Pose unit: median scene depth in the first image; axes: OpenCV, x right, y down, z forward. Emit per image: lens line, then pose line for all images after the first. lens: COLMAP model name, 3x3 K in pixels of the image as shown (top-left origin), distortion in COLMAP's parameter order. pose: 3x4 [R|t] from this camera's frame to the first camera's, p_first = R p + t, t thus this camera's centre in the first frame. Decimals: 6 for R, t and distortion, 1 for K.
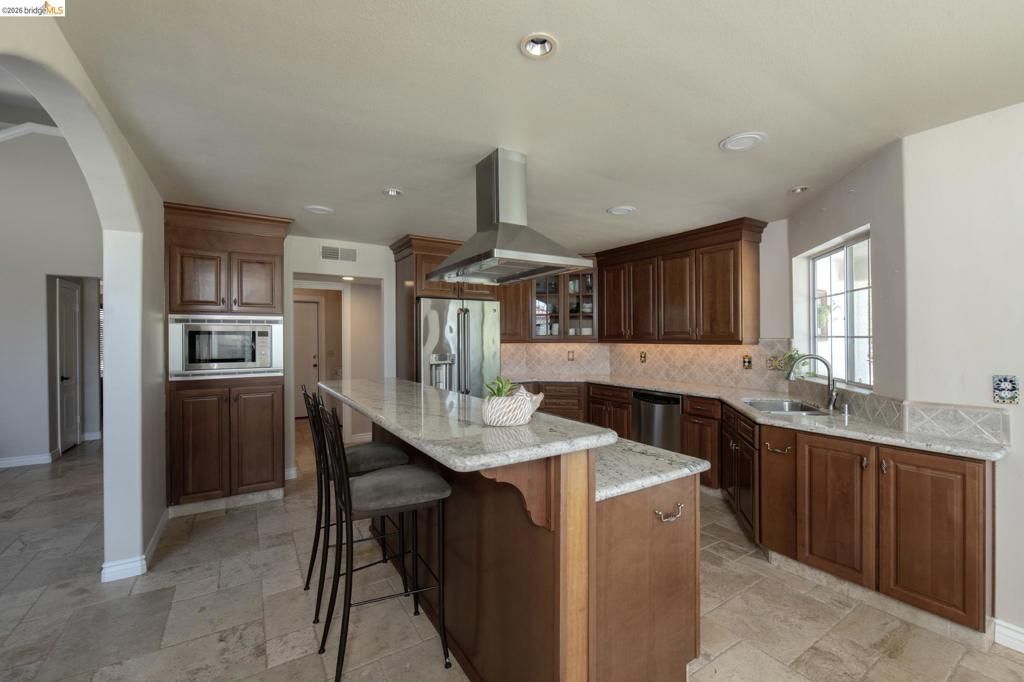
lens RADIAL K [[428.5, 0, 527.7], [0, 428.5, 337.9], [0, 0, 1]] dist [0.000362, -0.000057]
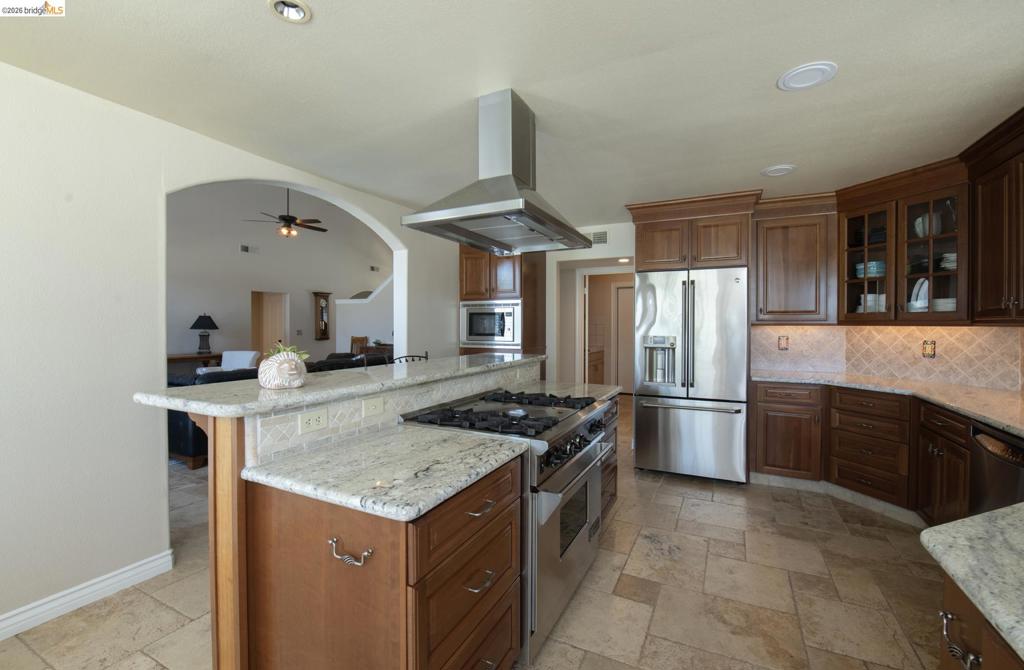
lens RADIAL K [[428.6, 0, 524.0], [0, 428.6, 328.4], [0, 0, 1]] dist [-0.012487, 0.000104]
pose [[0.513049, 0.014283, -0.858241, 0.449548], [-0.003837, 0.999890, 0.014347, 0.012441], [0.858351, -0.004067, 0.513047, 0.370896]]
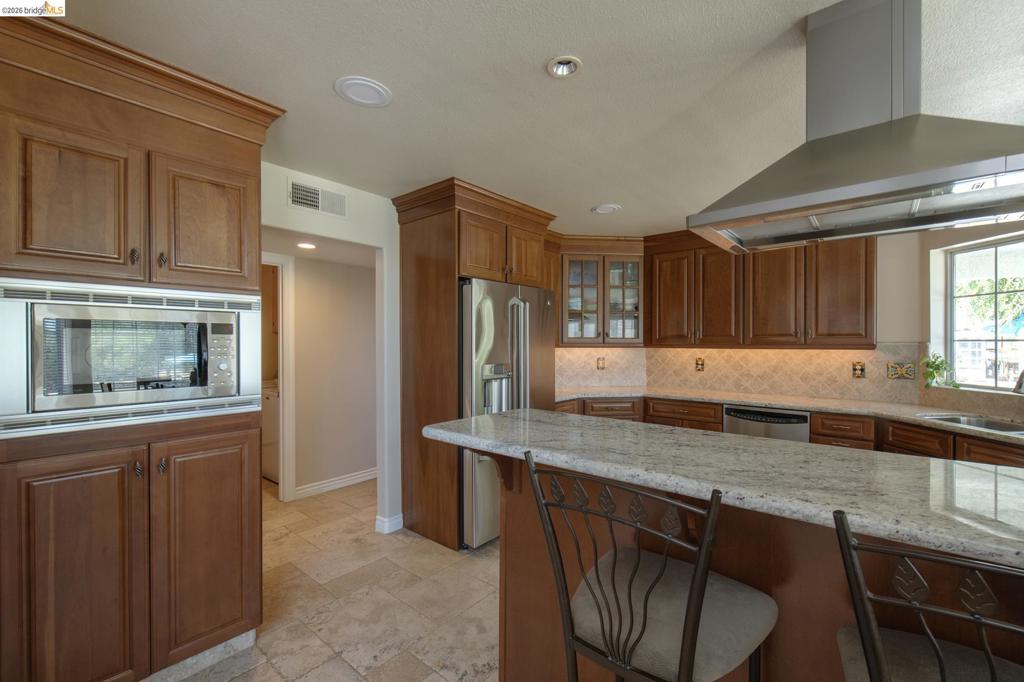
lens RADIAL K [[431.8, 0, 530.5], [0, 431.8, 344.1], [0, 0, 1]] dist [-0.000970, -0.000244]
pose [[0.952590, 0.002930, 0.304241, -0.402186], [-0.003936, 0.999989, 0.002695, 0.005013], [-0.304230, -0.003765, 0.952591, 0.388644]]
